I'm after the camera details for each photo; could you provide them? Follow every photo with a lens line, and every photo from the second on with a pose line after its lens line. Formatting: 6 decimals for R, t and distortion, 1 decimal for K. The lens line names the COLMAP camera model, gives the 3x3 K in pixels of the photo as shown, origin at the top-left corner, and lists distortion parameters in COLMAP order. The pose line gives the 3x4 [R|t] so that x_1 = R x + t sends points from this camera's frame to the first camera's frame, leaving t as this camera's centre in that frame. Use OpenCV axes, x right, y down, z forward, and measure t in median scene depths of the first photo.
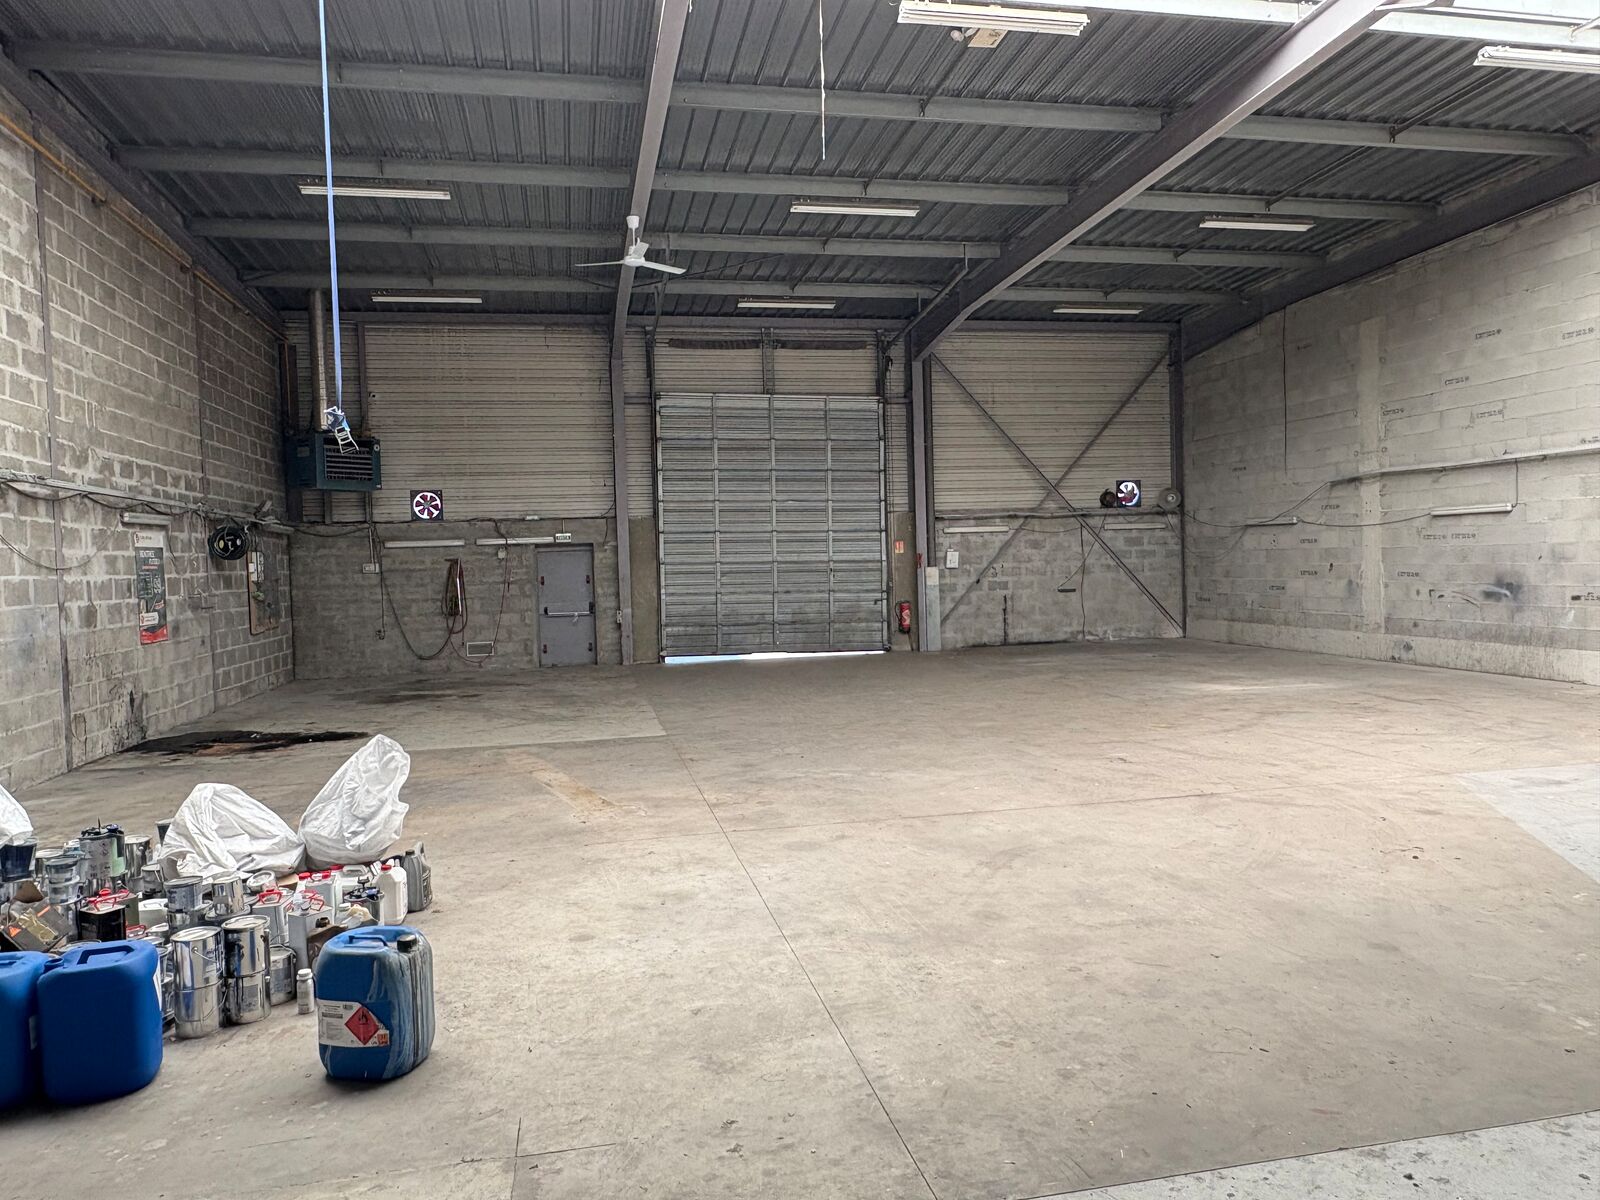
lens RADIAL K [[1101.6, 0, 800.0], [0, 1101.6, 600.0], [0, 0, 1]] dist [-0.003206, 0.003099]
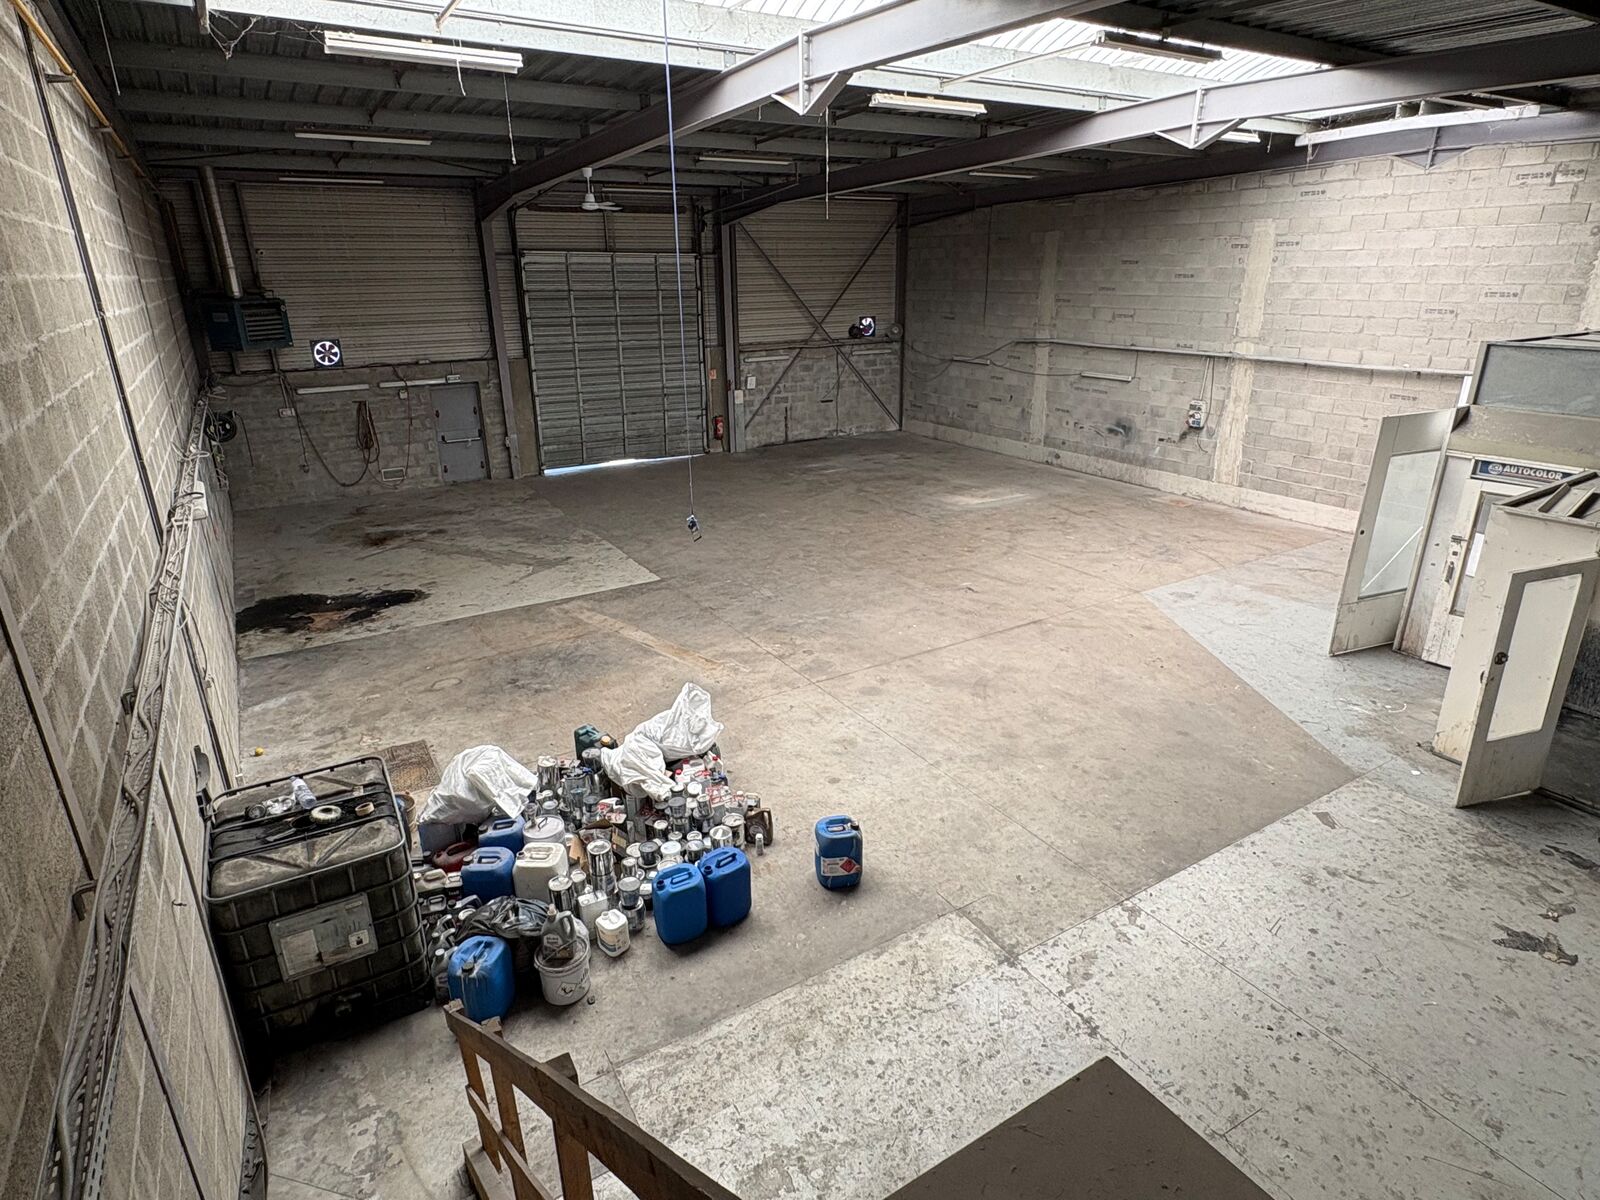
lens RADIAL K [[886.5, 0, 800.0], [0, 886.5, 600.0], [0, 0, 1]] dist [-0.004240, -0.002064]
pose [[0.942045, -0.099740, 0.320317, -0.189427], [-0.003830, 0.951524, 0.307550, -0.123934], [-0.335465, -0.290953, 0.895997, -0.073171]]
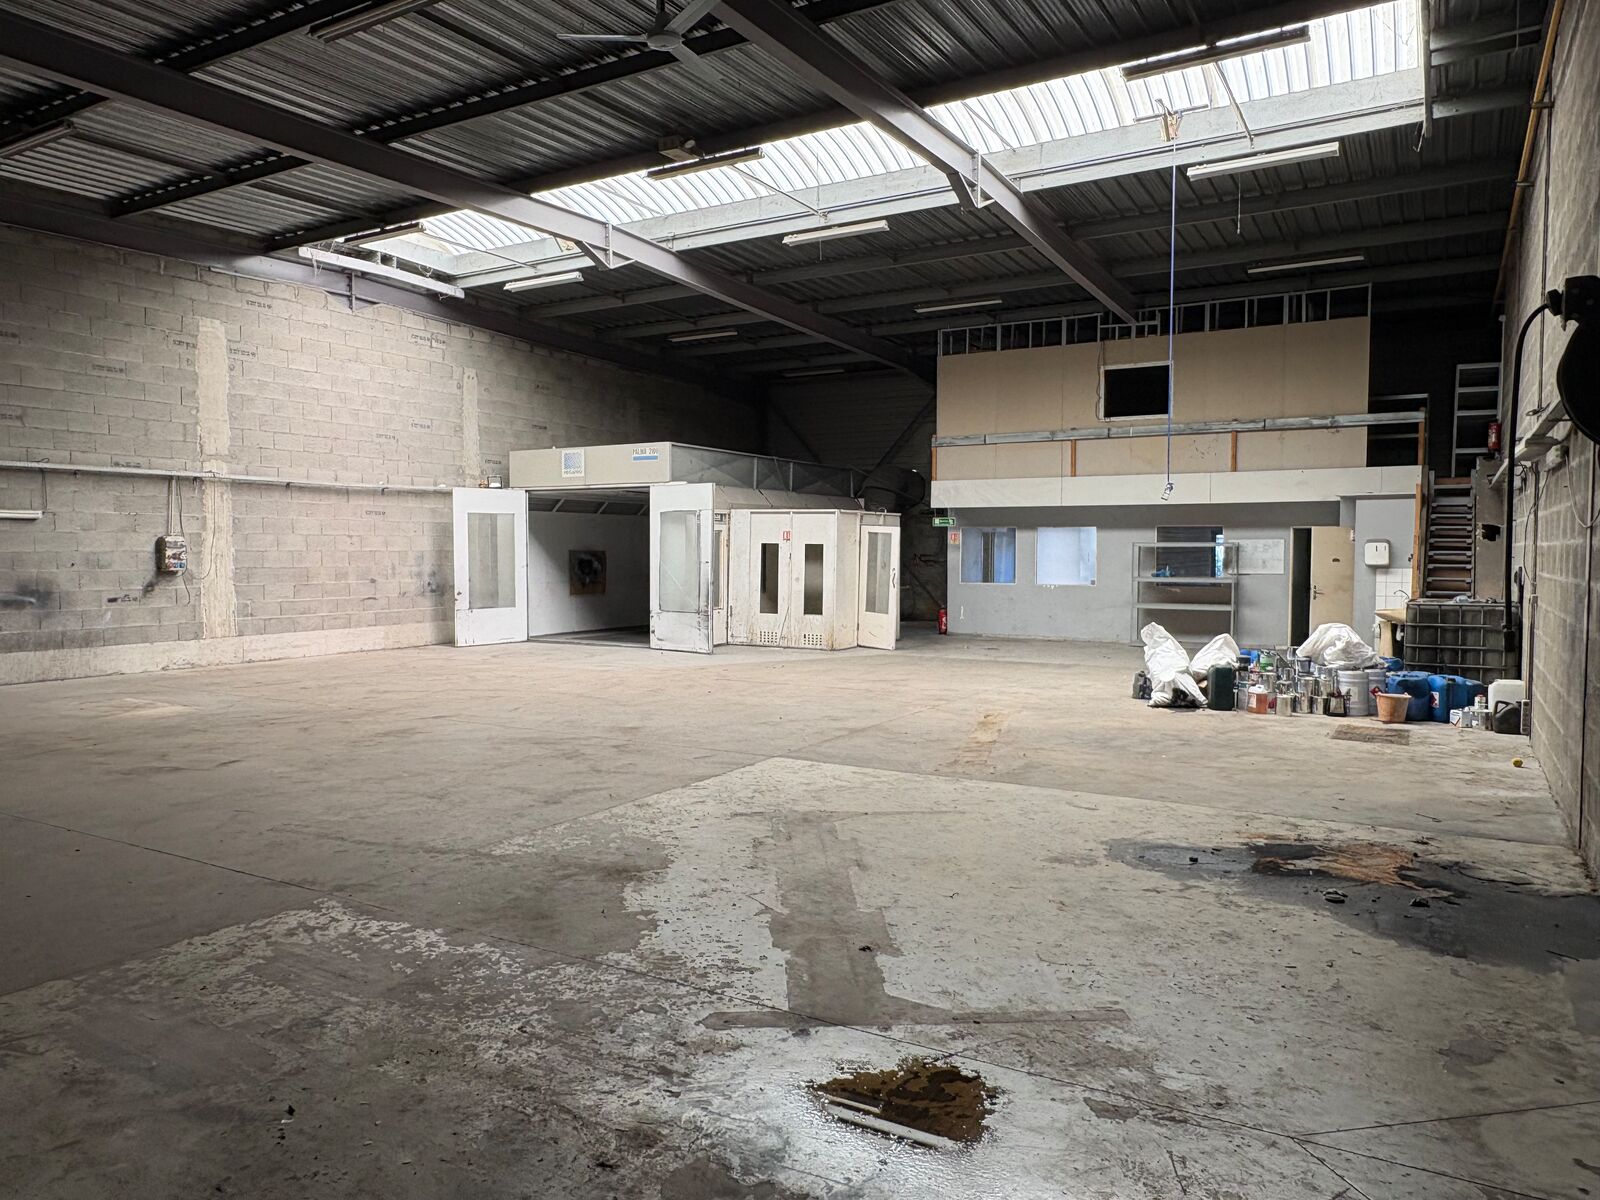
lens RADIAL K [[1101.6, 0, 800.0], [0, 1101.6, 600.0], [0, 0, 1]] dist [-0.003206, 0.003099]
pose [[-0.743447, -0.001914, 0.668793, -0.393225], [0.045194, 0.997566, 0.053094, -0.020415], [-0.667267, 0.069698, -0.741551, 0.918069]]
